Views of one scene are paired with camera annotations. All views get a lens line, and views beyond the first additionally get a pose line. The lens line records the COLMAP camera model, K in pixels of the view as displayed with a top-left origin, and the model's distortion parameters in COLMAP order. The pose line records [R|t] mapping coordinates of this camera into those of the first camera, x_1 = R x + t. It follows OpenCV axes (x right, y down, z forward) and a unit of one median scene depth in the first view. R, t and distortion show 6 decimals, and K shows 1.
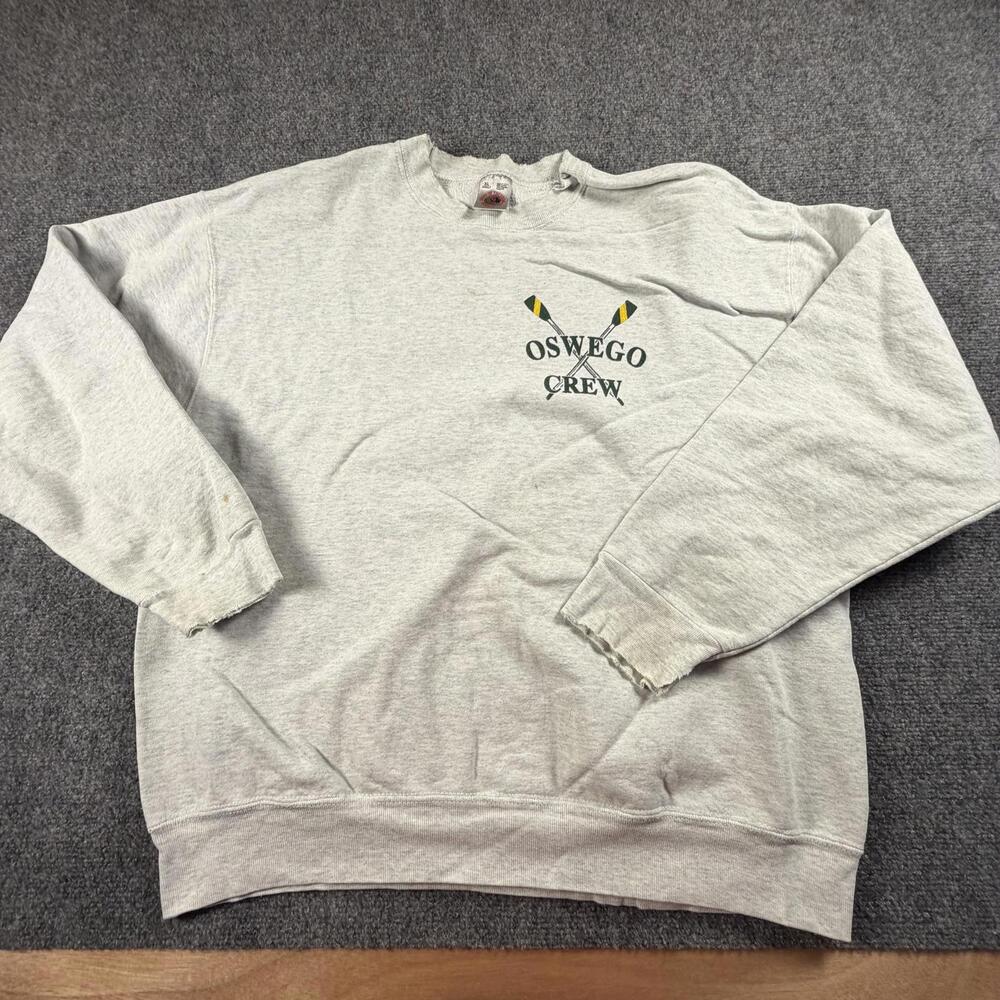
lens RADIAL K [[564.2, 0, 499.9], [0, 564.2, 483.2], [0, 0, 1]] dist [-0.004707, 0.002527]
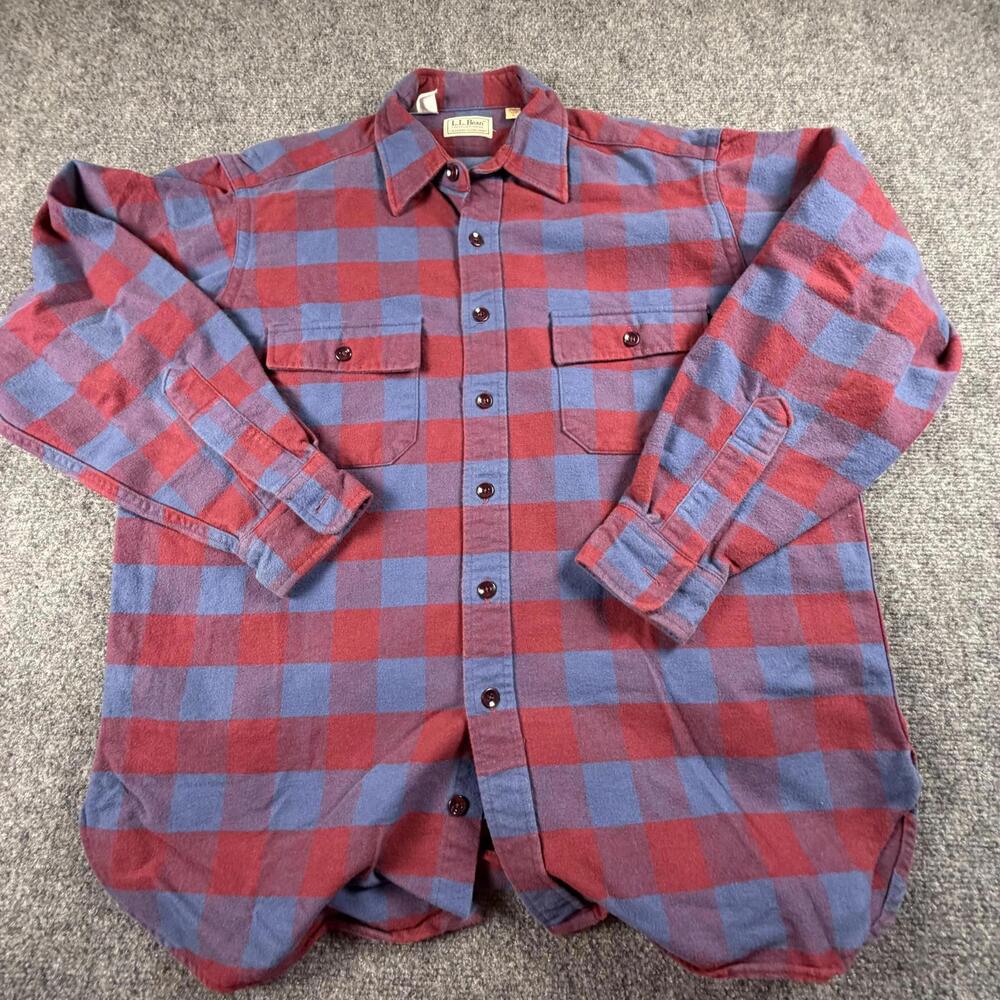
lens RADIAL K [[564.2, 0, 499.9], [0, 564.2, 483.2], [0, 0, 1]] dist [-0.004707, 0.002527]
pose [[0.999084, 0.042399, -0.005794, 0.031255], [-0.042357, 0.999077, 0.007170, -0.132595], [0.006093, -0.006918, 0.999958, 0.067528]]
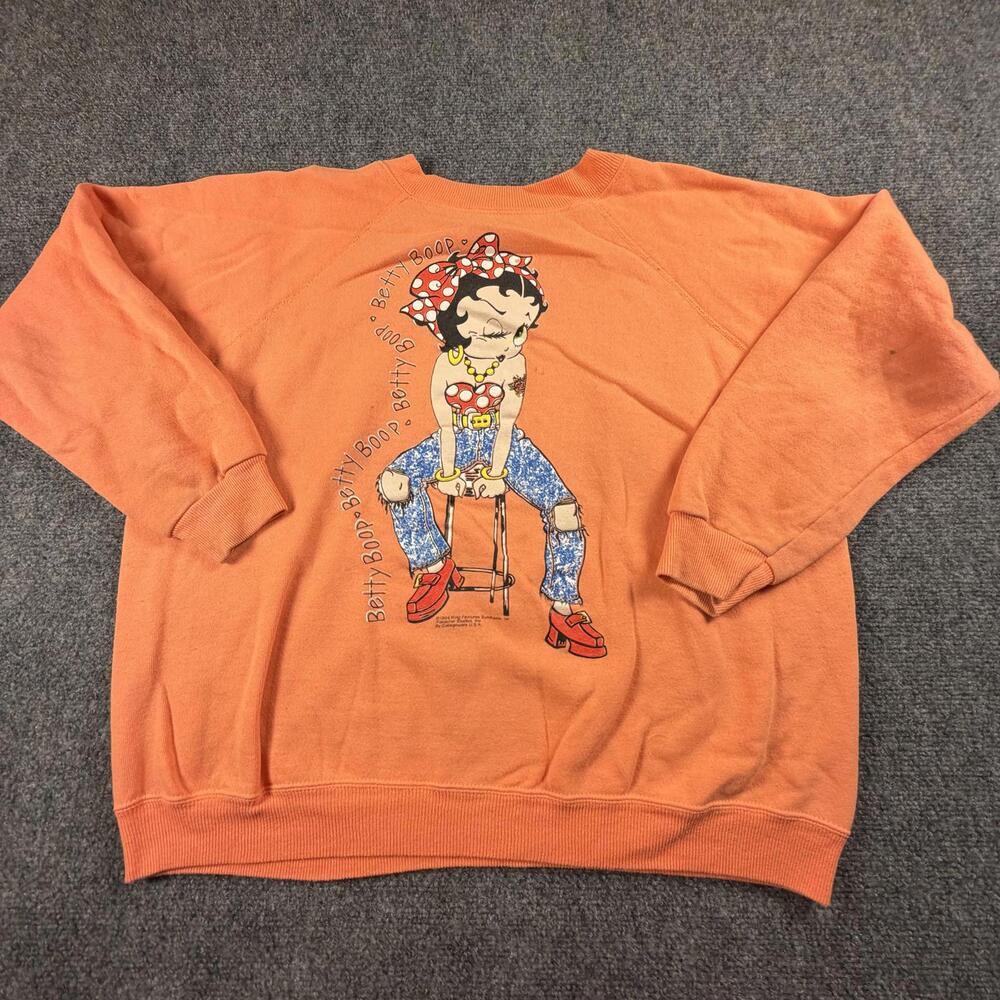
lens RADIAL K [[564.2, 0, 499.9], [0, 564.2, 483.2], [0, 0, 1]] dist [-0.004707, 0.002527]
pose [[0.999929, 0.011673, -0.002274, 0.030214], [-0.011565, 0.999026, 0.042578, -0.100755], [0.002769, -0.042549, 0.999091, 0.059600]]
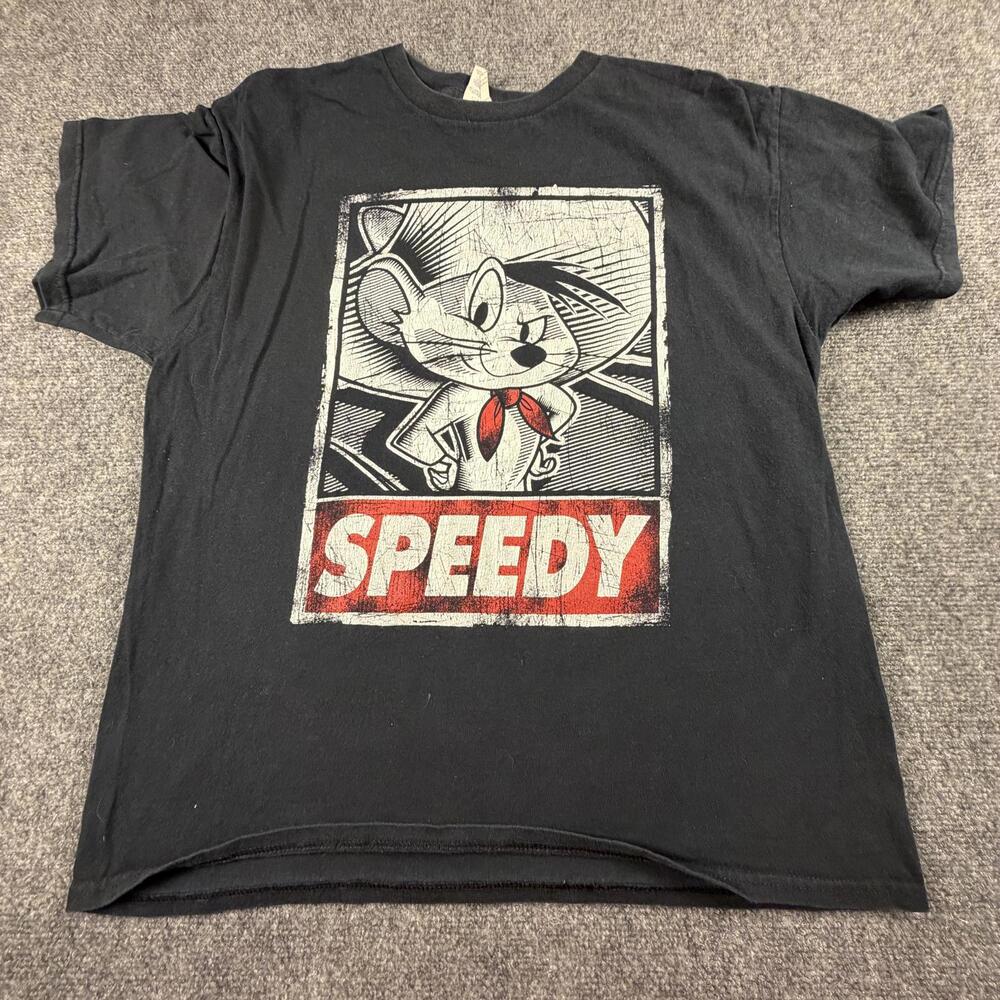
lens RADIAL K [[564.2, 0, 499.9], [0, 564.2, 483.2], [0, 0, 1]] dist [-0.004707, 0.002527]
pose [[0.999899, 0.006034, -0.012860, -0.002803], [-0.005271, 0.998273, 0.058513, -0.065046], [0.013191, -0.058439, 0.998204, 0.134747]]
